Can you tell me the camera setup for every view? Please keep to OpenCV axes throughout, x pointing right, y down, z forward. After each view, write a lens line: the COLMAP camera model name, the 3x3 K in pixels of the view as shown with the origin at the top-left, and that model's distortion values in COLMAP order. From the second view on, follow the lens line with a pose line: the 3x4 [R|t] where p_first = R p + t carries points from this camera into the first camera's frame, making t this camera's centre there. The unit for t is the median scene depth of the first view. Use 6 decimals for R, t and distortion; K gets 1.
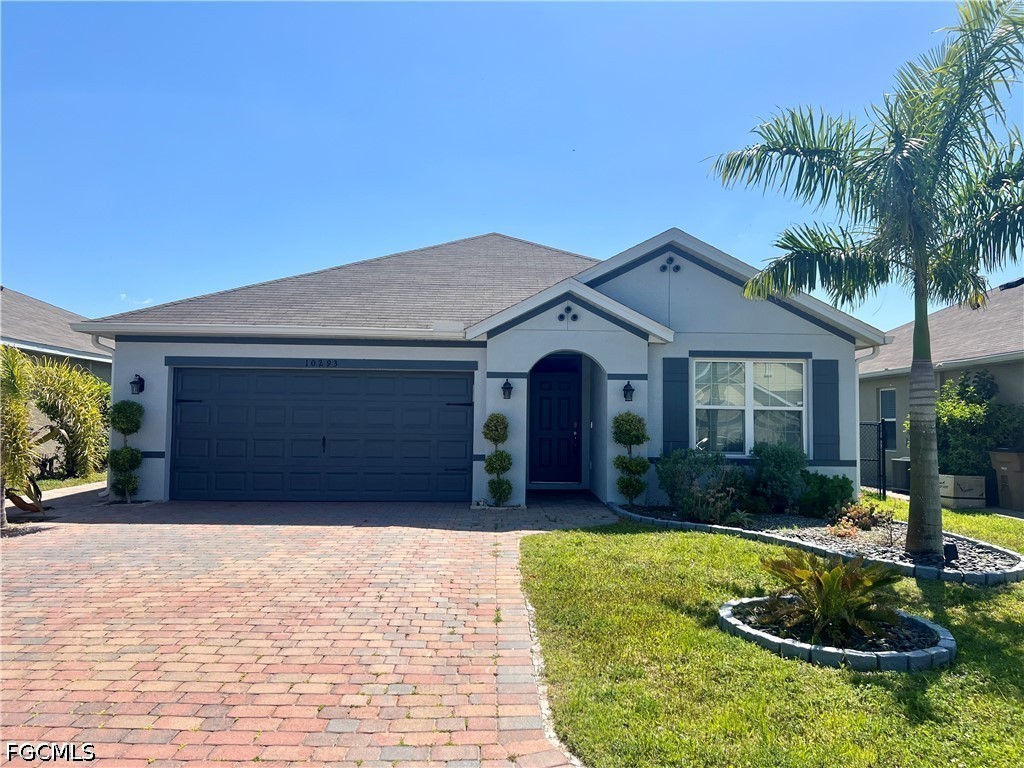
lens RADIAL K [[737.0, 0, 512.0], [0, 737.0, 384.0], [0, 0, 1]] dist [0.049143, -0.000695]
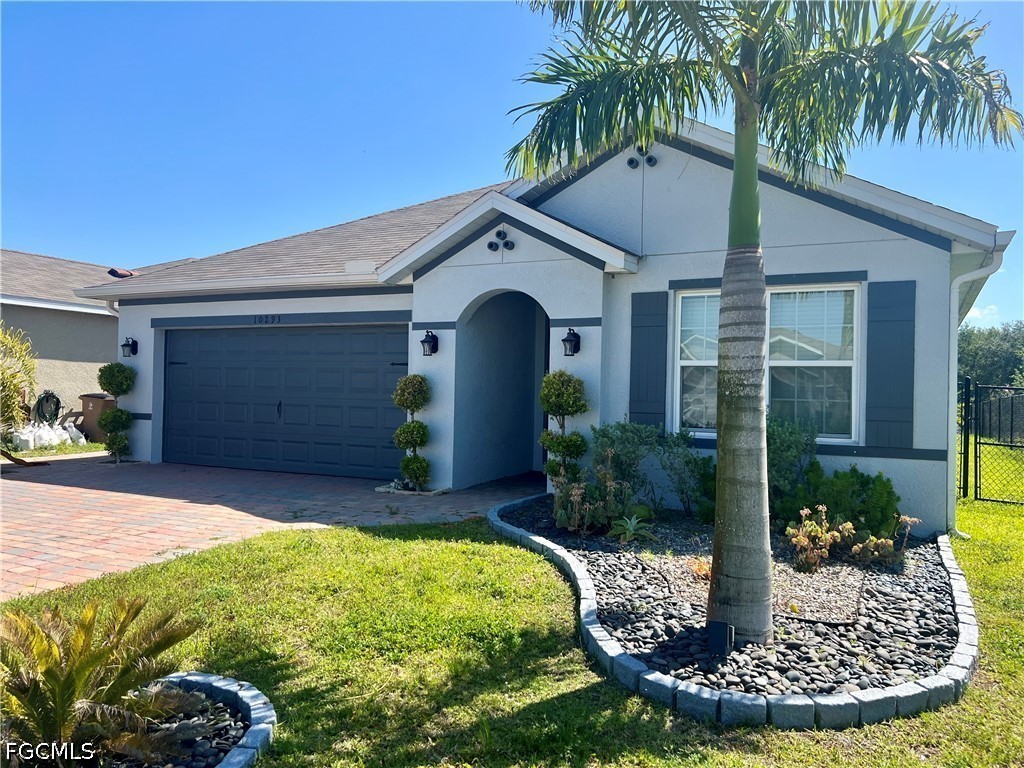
lens RADIAL K [[737.0, 0, 512.0], [0, 737.0, 384.0], [0, 0, 1]] dist [0.049143, -0.000695]
pose [[0.892518, 0.001060, -0.451011, 0.421311], [0.013312, 0.999500, 0.028692, 0.028649], [0.450815, -0.031612, 0.892057, 0.327082]]
